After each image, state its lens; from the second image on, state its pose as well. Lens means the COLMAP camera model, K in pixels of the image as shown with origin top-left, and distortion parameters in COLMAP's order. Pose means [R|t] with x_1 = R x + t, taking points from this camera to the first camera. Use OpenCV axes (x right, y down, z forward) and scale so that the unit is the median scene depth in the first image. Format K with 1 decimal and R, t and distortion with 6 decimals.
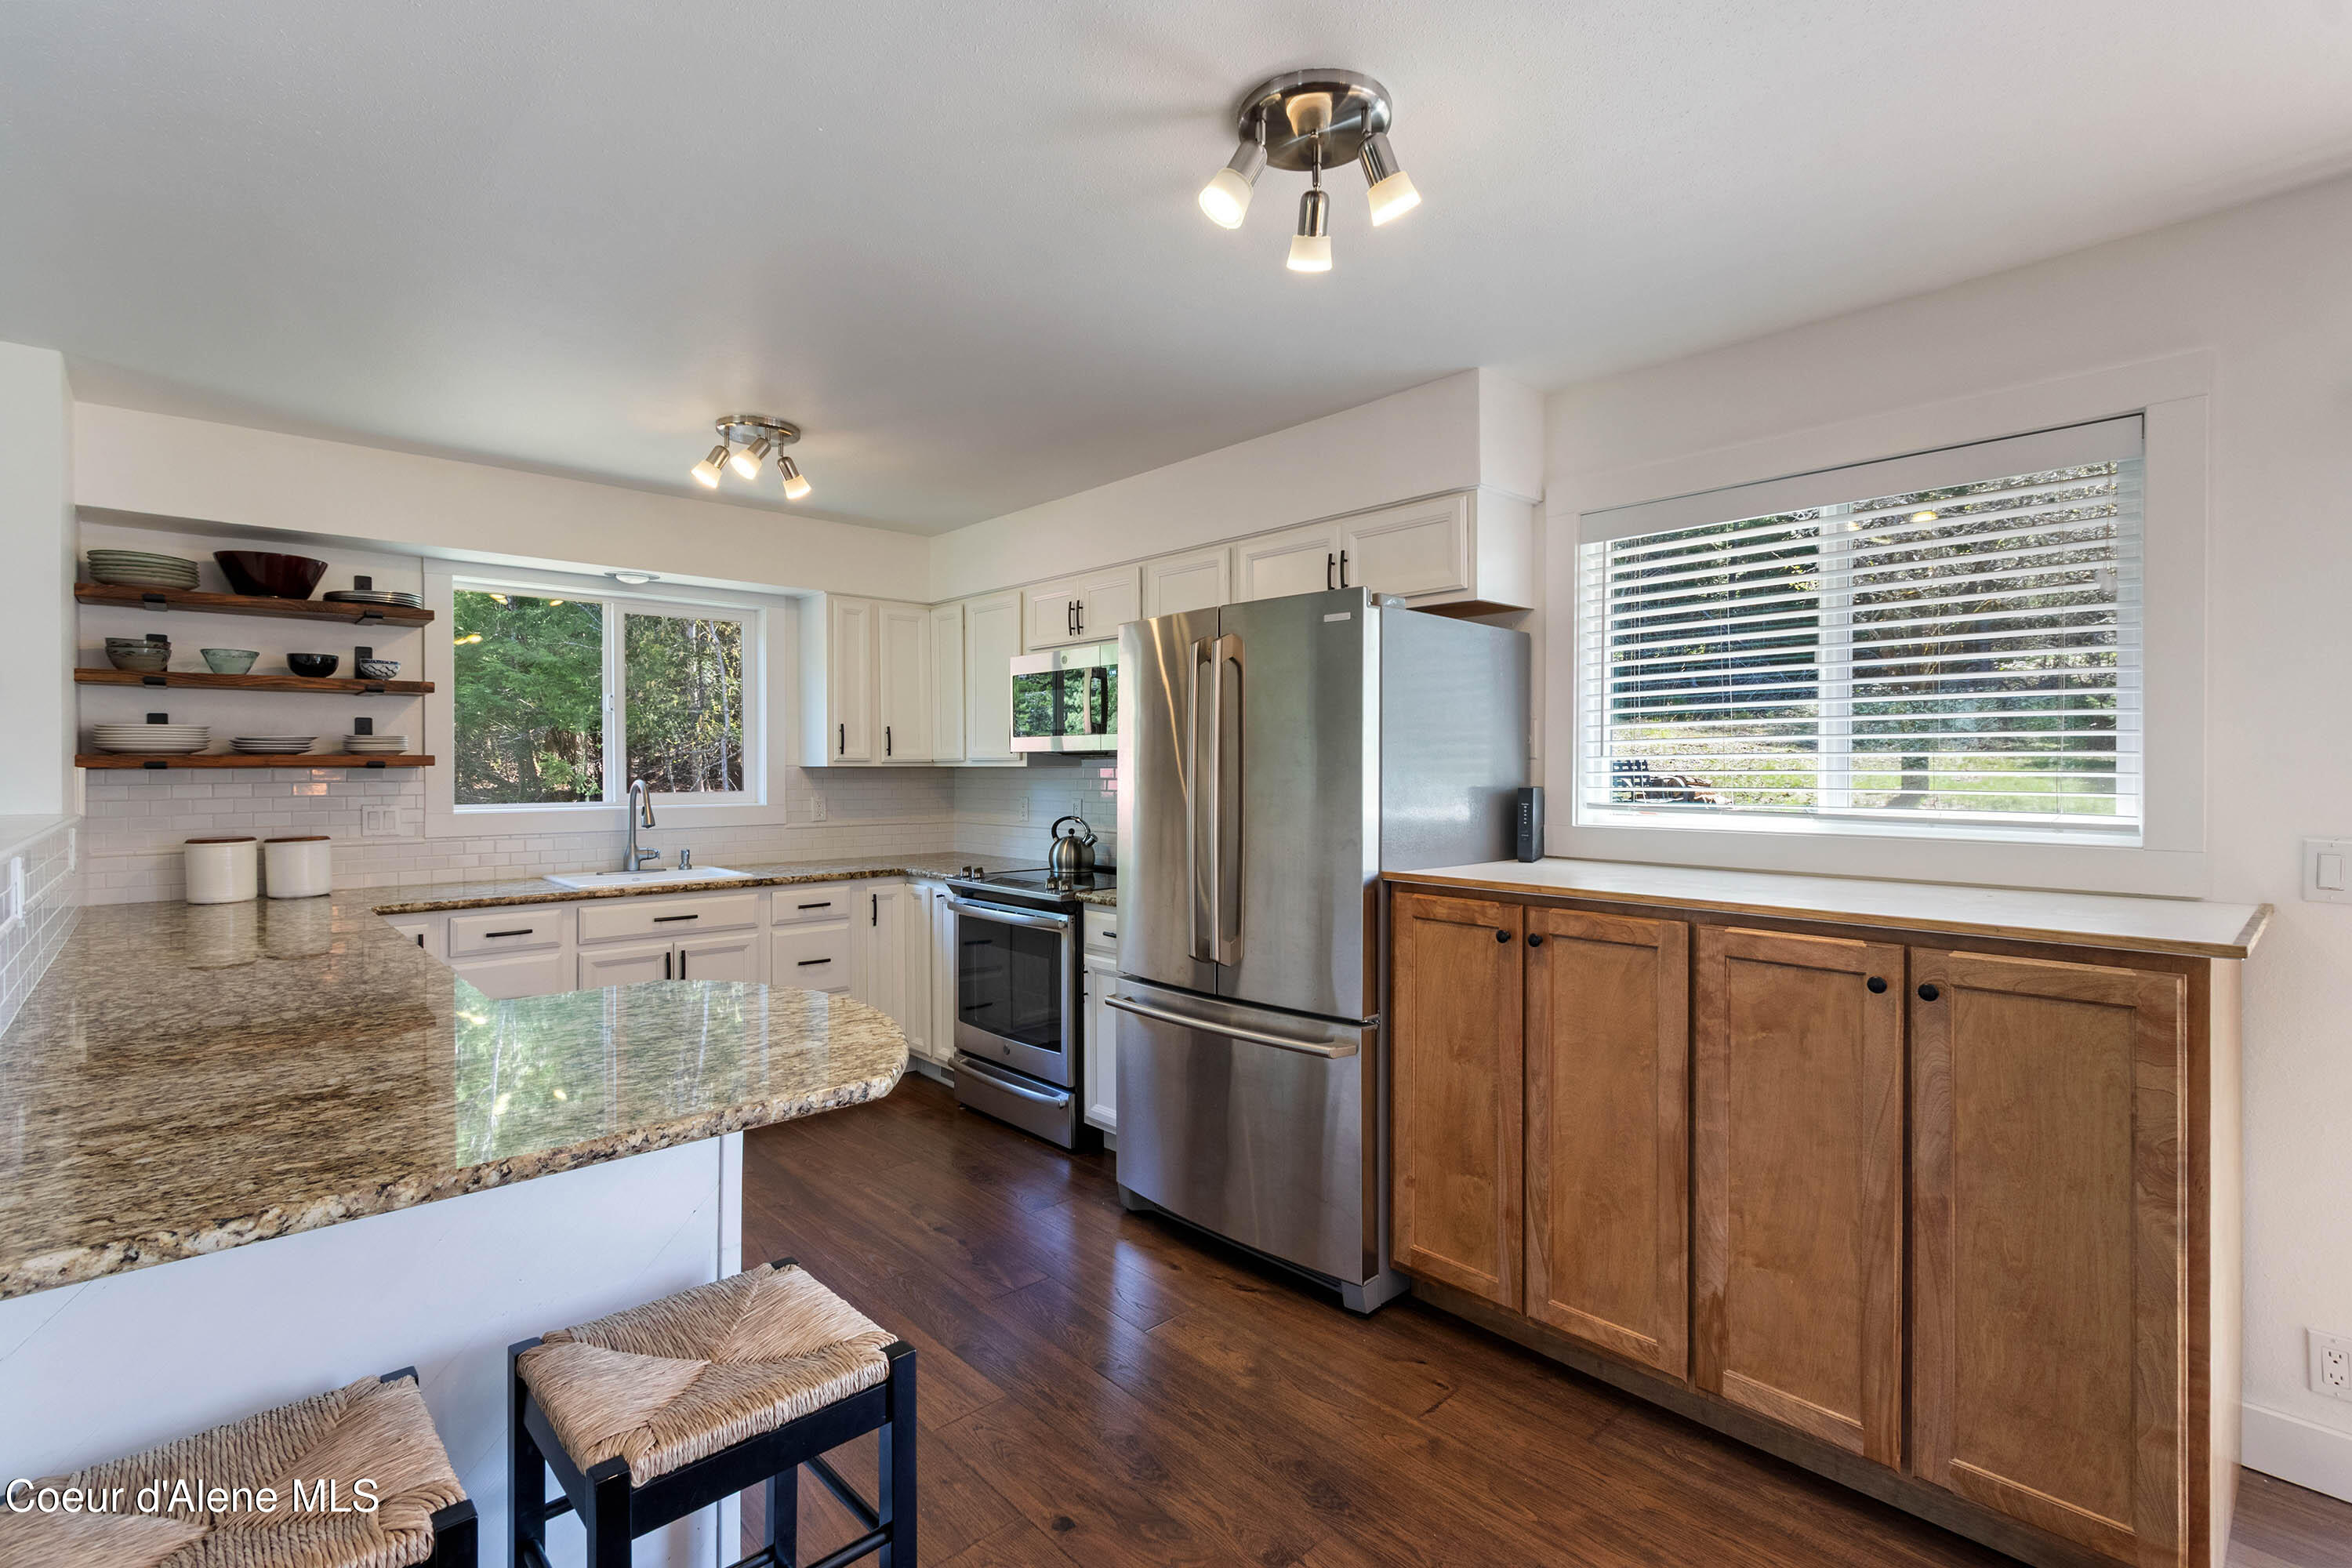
lens RADIAL K [[1081.5, 0, 1152.3], [0, 1081.5, 762.8], [0, 0, 1]] dist [0.003861, -0.001538]
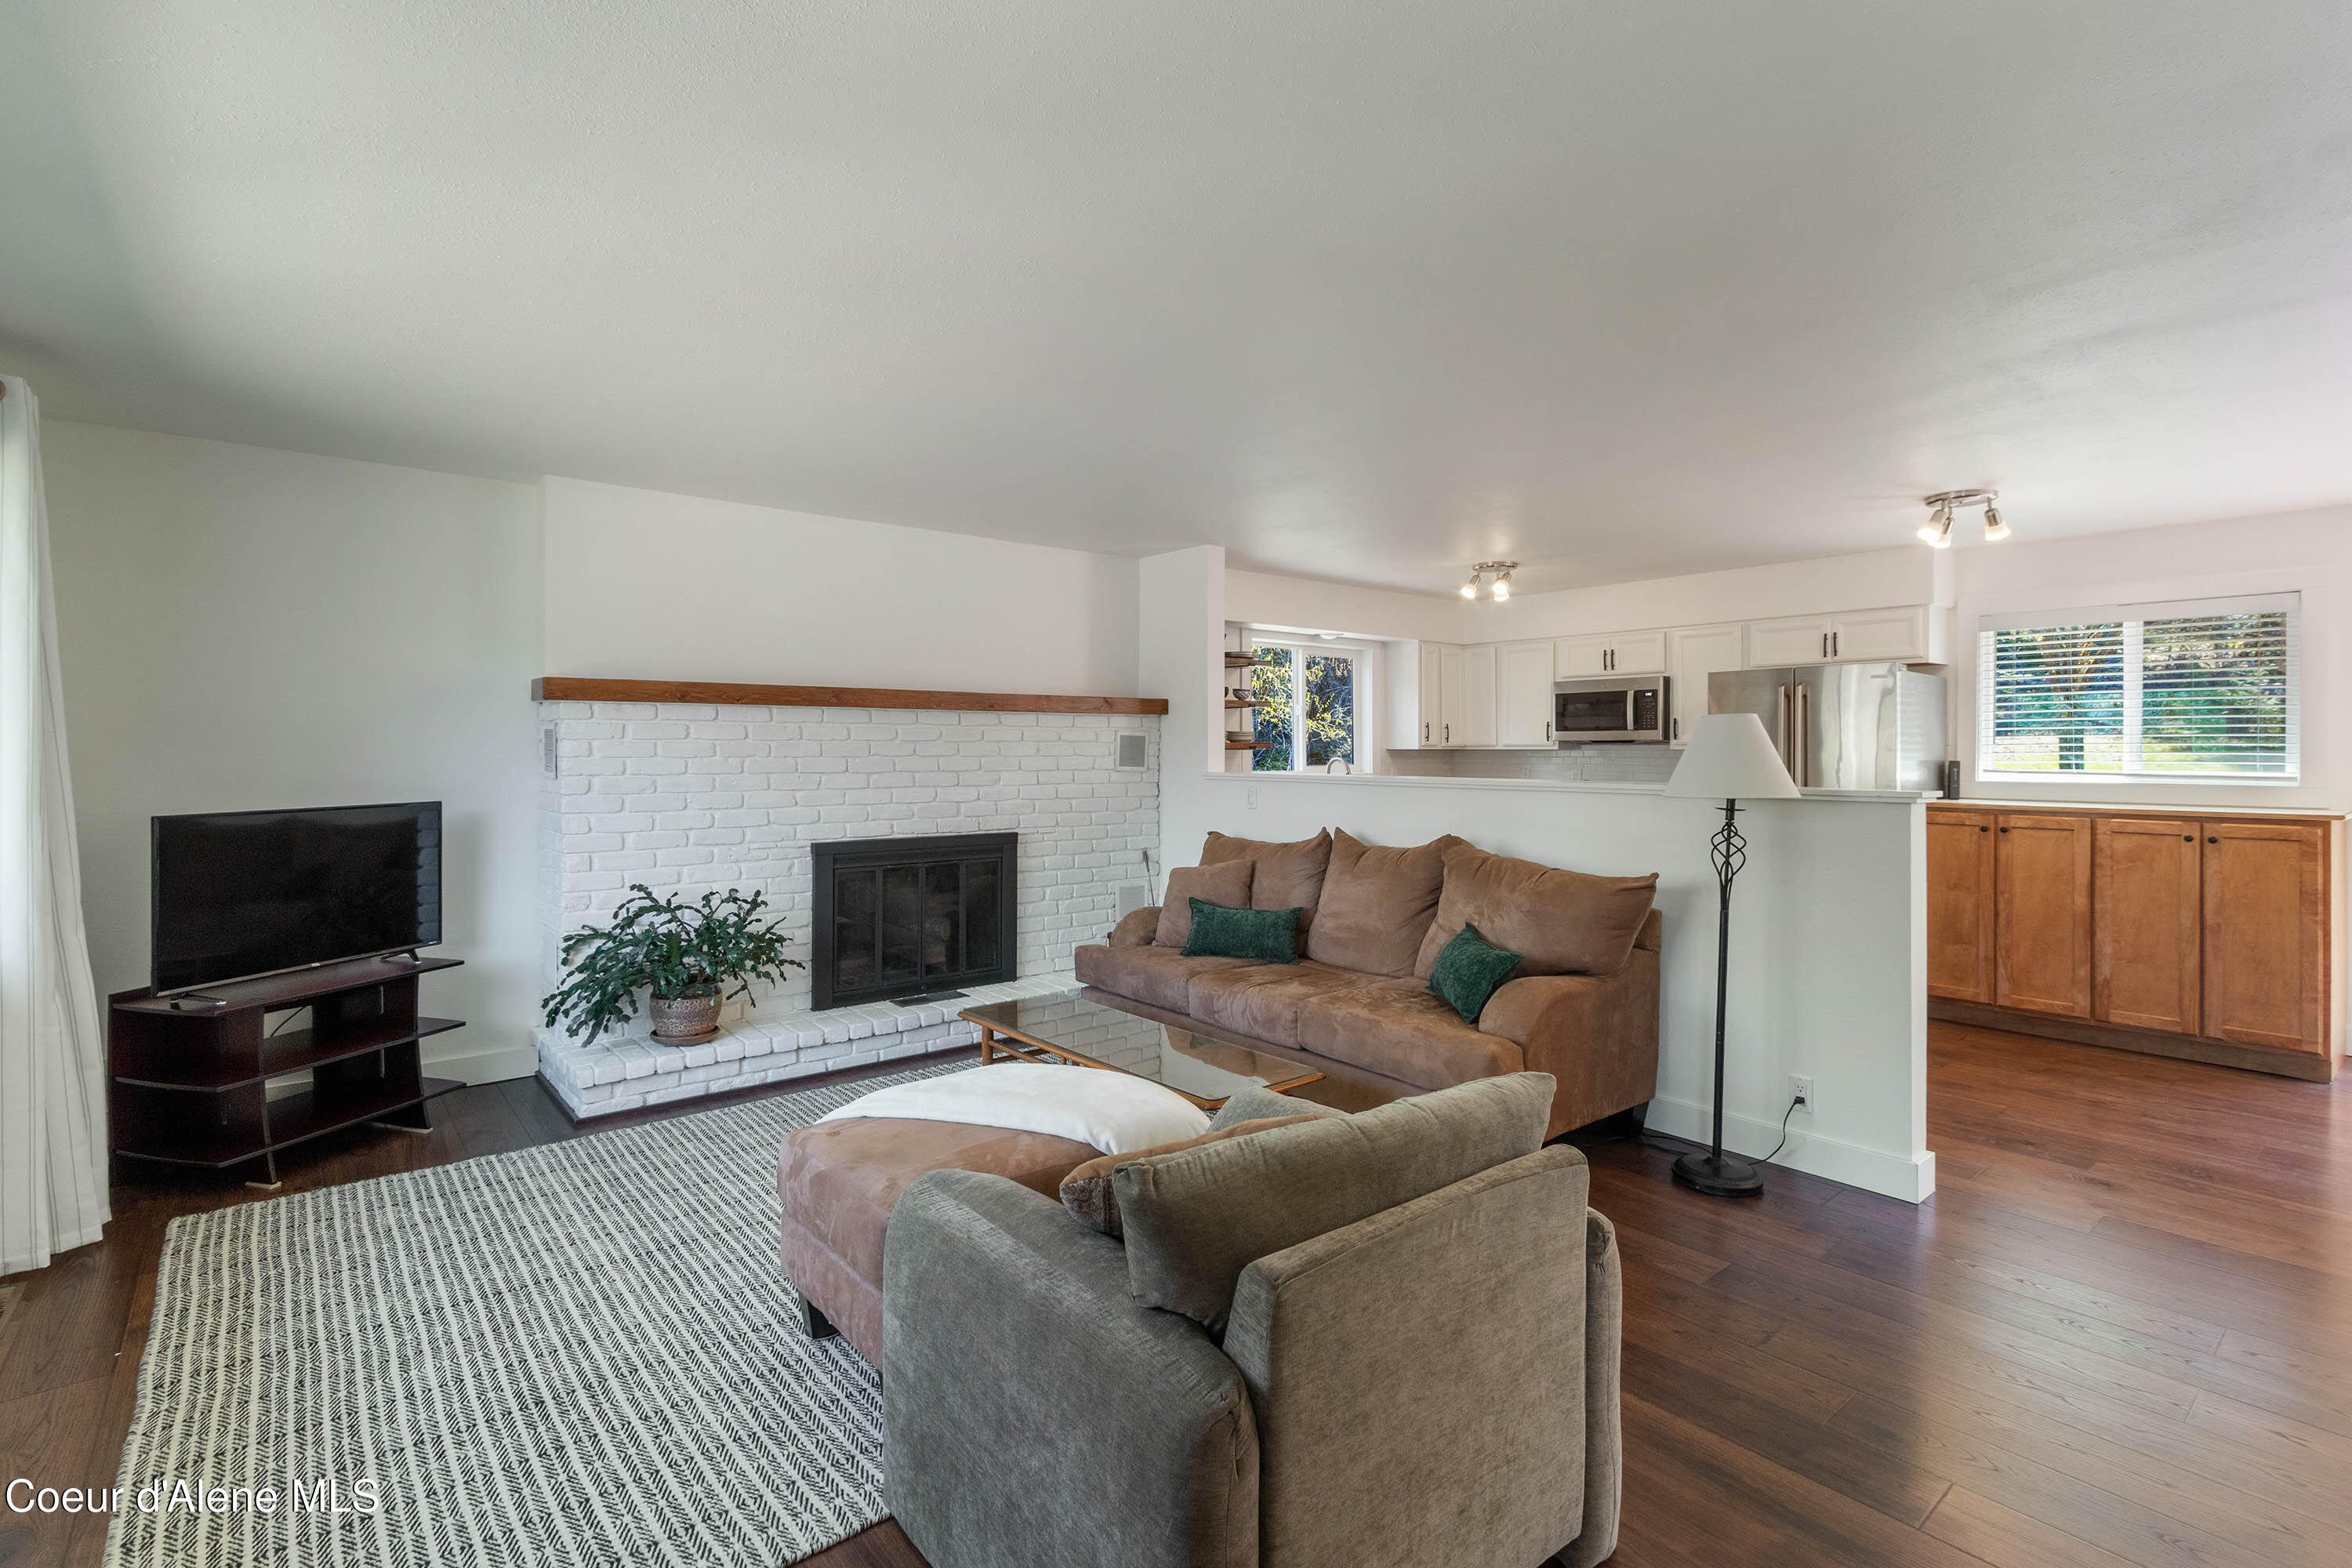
lens RADIAL K [[1081.5, 0, 1162.0], [0, 1081.5, 746.7], [0, 0, 1]] dist [0.003861, -0.001538]
pose [[0.998801, 0.000360, -0.048945, -1.215190], [-0.000382, 1.000000, -0.000447, -0.000608], [0.048945, 0.000466, 0.998801, -1.241043]]
